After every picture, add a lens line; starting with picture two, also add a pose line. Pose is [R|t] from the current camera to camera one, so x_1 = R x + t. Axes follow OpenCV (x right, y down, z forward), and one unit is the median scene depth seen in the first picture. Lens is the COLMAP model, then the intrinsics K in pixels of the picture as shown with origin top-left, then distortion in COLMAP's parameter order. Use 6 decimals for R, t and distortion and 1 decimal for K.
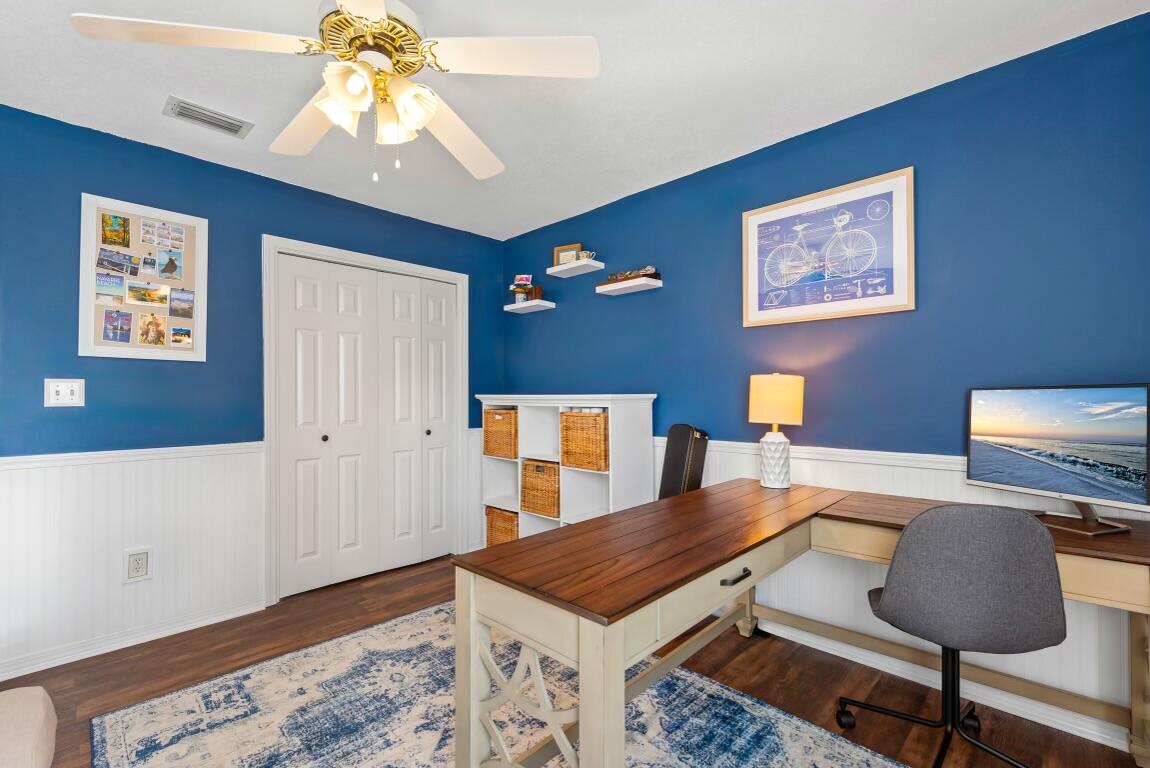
lens RADIAL K [[495.4, 0, 573.0], [0, 495.4, 388.1], [0, 0, 1]] dist [0.008232, 0.000102]
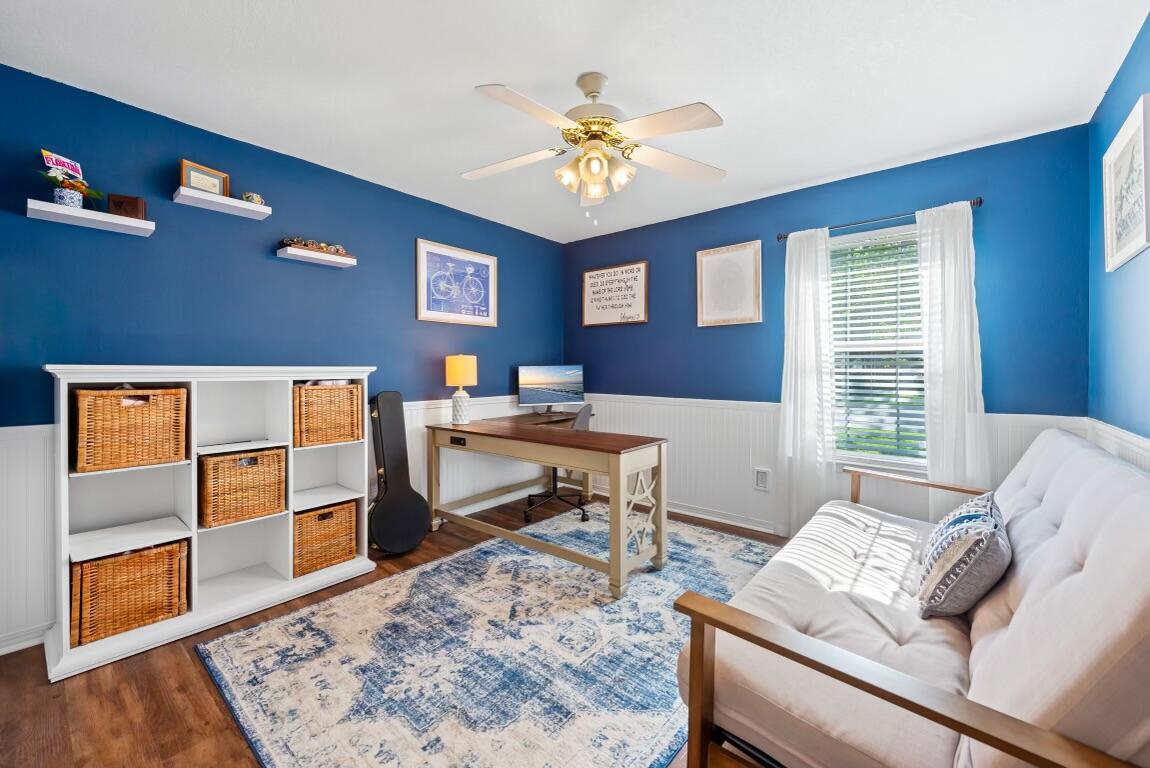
lens RADIAL K [[466.1, 0, 573.7], [0, 466.1, 375.3], [0, 0, 1]] dist [0.011112, -0.001830]
pose [[-0.078088, -0.005186, 0.996933, -1.160533], [-0.007837, 0.999959, 0.004588, 0.028436], [-0.996916, -0.007454, -0.078125, 0.760293]]
